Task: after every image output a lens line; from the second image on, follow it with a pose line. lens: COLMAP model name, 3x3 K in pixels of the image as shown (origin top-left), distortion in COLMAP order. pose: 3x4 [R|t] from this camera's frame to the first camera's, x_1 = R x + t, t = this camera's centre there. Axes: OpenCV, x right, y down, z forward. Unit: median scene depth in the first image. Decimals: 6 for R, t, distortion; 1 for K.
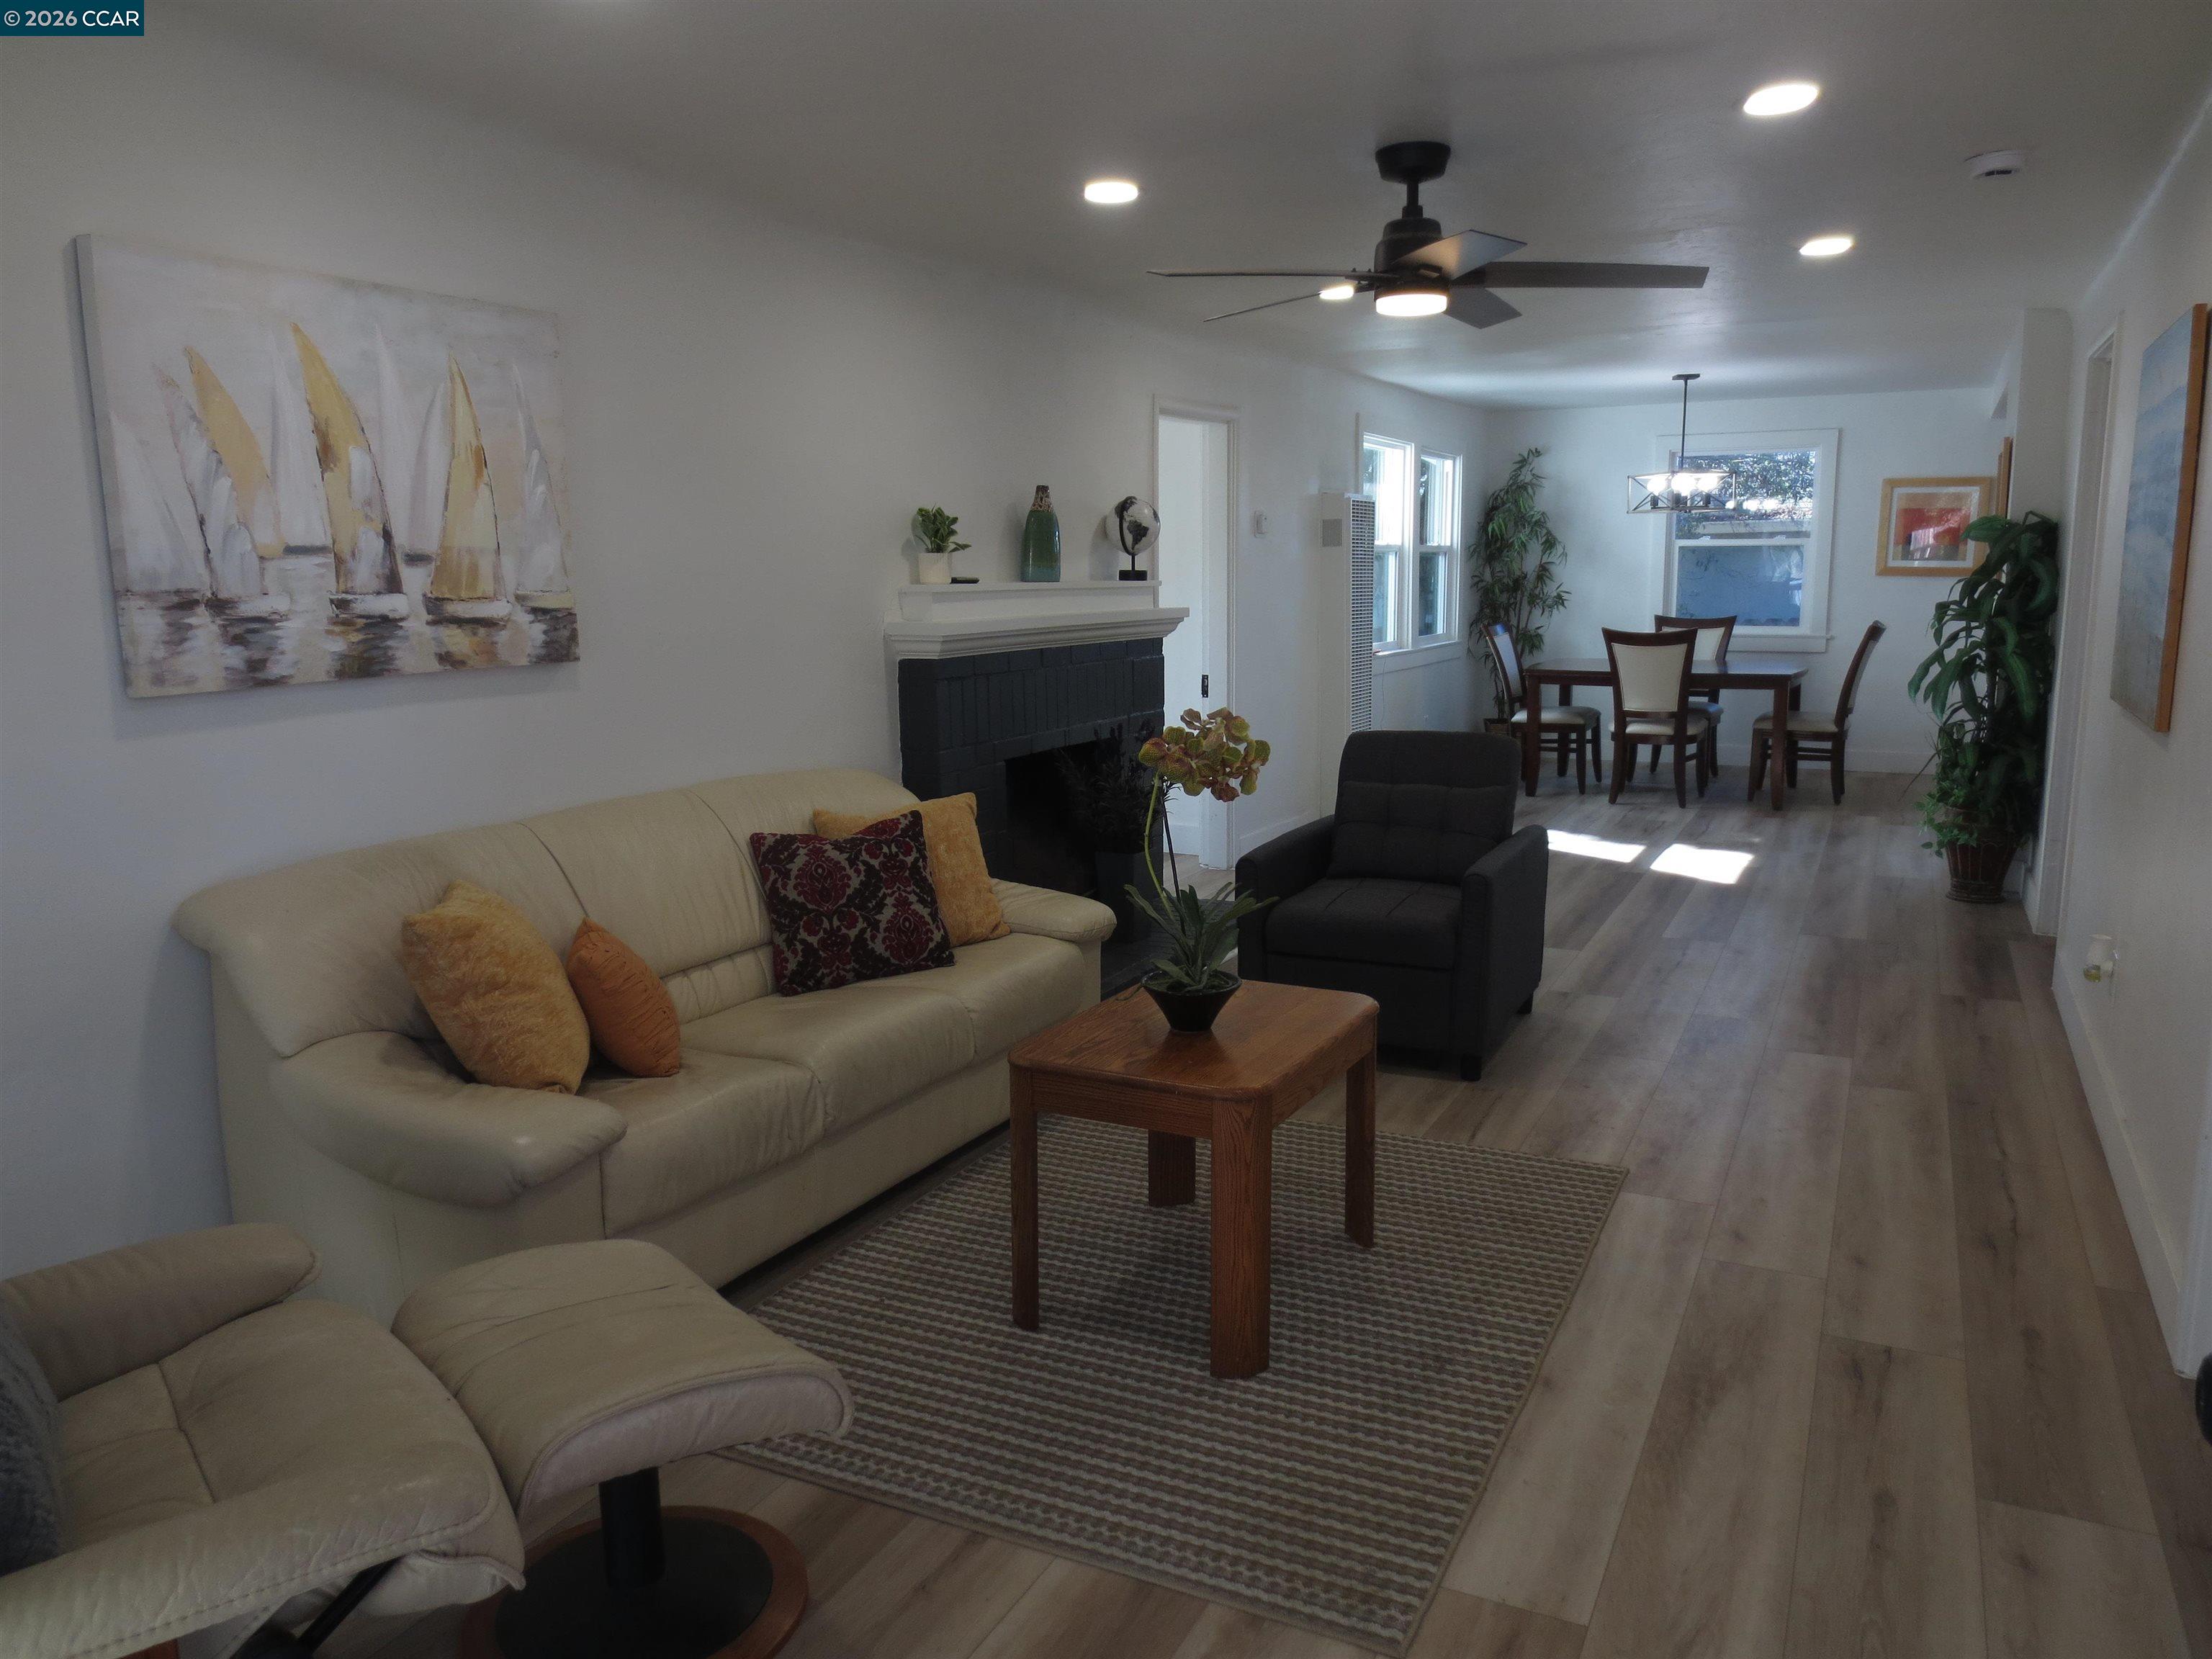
lens RADIAL K [[1582.8, 0, 1106.0], [0, 1582.8, 829.5], [0, 0, 1]] dist [-0.011506, 0.001042]
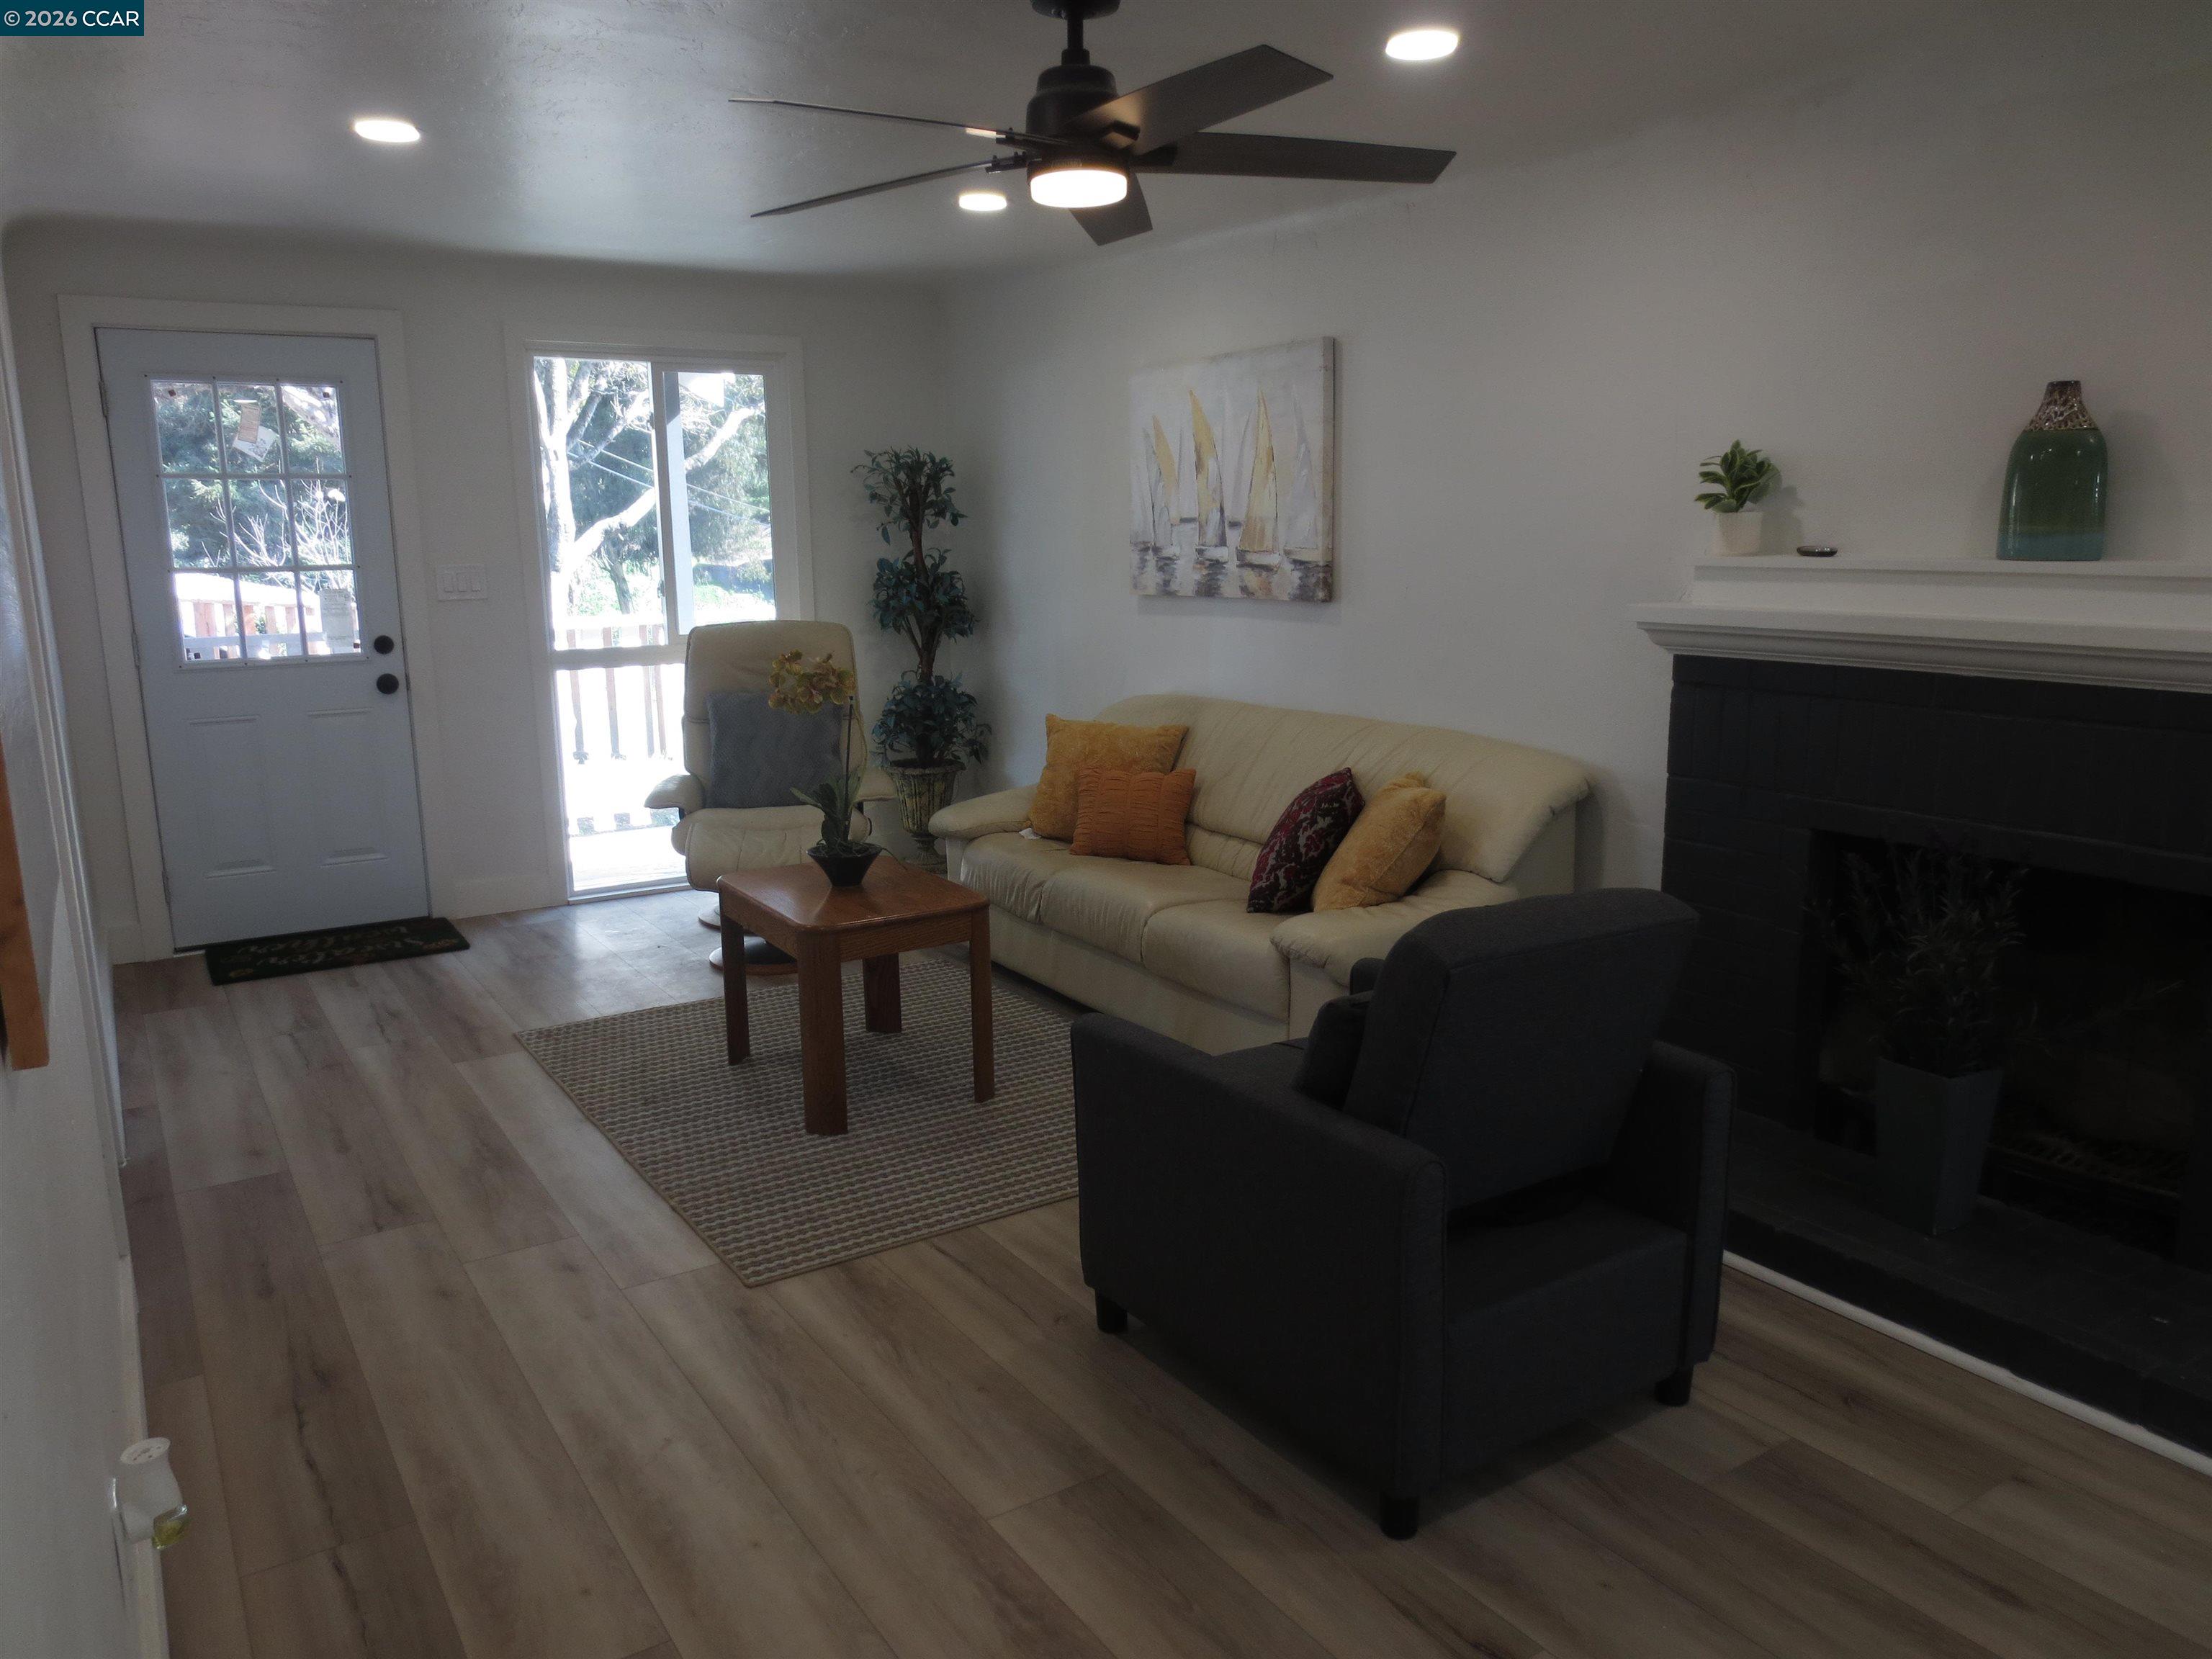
lens RADIAL K [[1582.8, 0, 1106.0], [0, 1582.8, 829.5], [0, 0, 1]] dist [-0.011506, 0.001042]
pose [[-0.503315, 0.186572, -0.843721, 1.018841], [-0.116725, 0.952783, 0.280320, -0.310562], [0.856183, 0.239573, -0.457772, 1.692448]]
